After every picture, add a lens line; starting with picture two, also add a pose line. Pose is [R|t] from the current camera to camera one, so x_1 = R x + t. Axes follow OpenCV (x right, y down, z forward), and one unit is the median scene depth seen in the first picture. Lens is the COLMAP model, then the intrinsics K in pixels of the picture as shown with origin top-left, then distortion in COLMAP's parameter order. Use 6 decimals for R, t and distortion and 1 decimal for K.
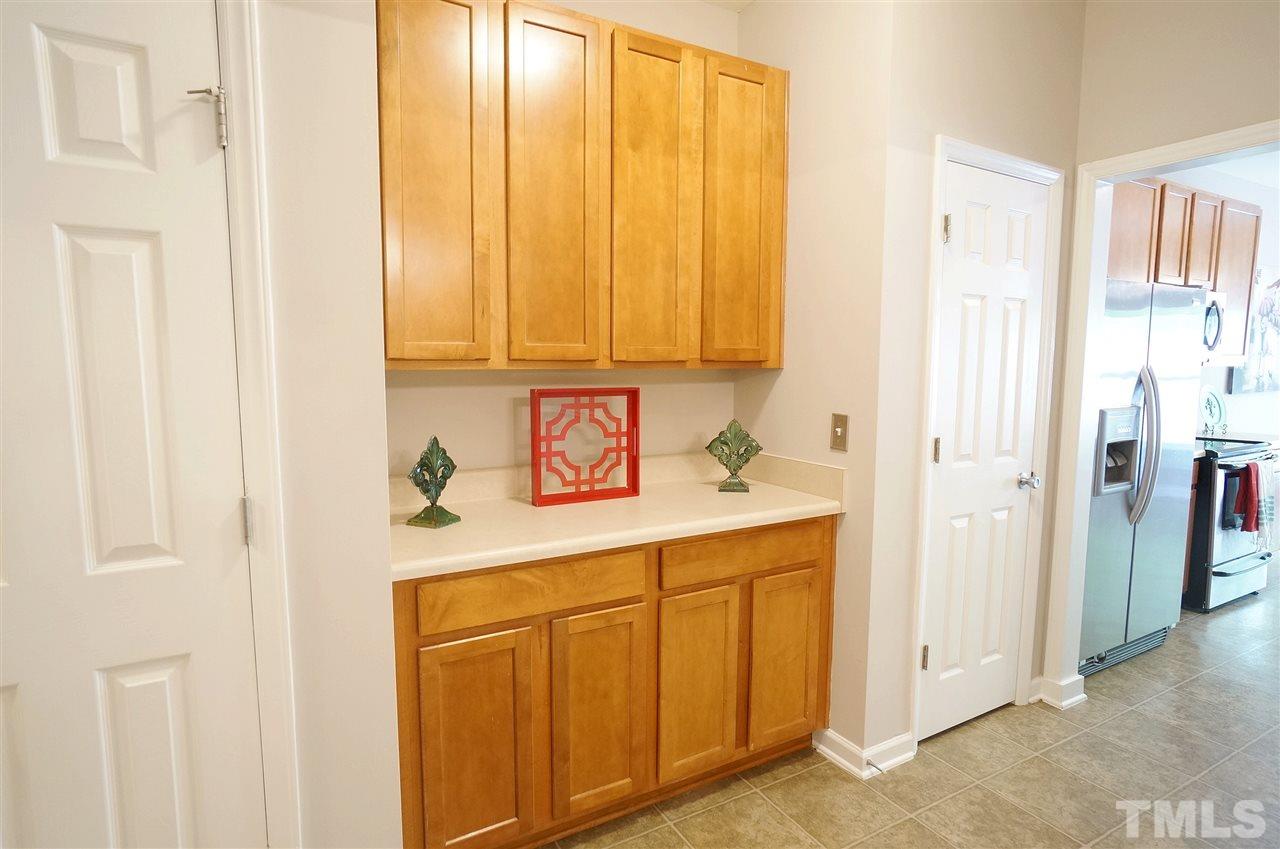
lens RADIAL K [[675.4, 0, 640.0], [0, 675.4, 424.5], [0, 0, 1]] dist [0.000120, 0.000599]
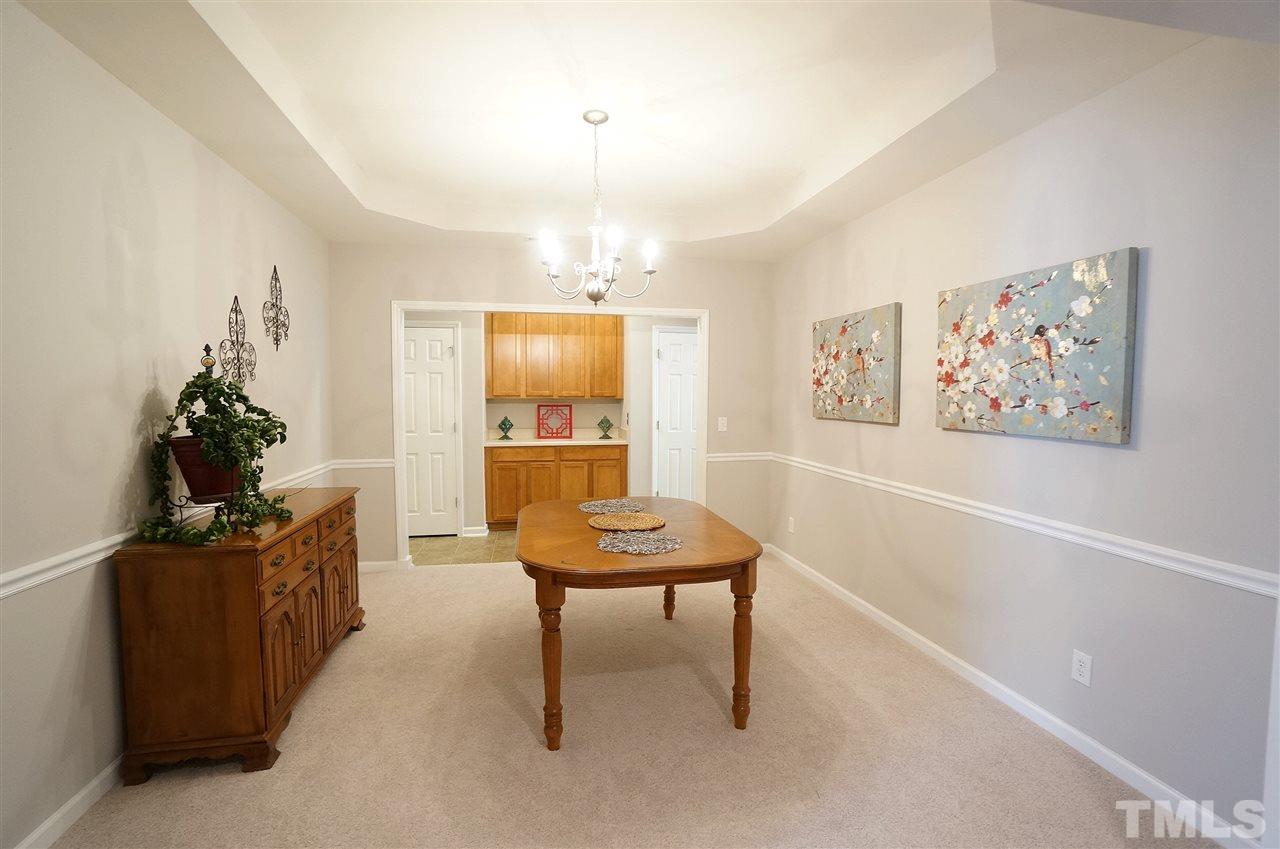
lens RADIAL K [[572.3, 0, 640.0], [0, 572.3, 424.5], [0, 0, 1]] dist [-0.001798, -0.000179]
pose [[0.947269, 0.011838, -0.320220, 1.231224], [-0.029076, 0.998370, -0.049104, 0.171784], [0.319117, 0.055826, 0.946070, -1.532013]]
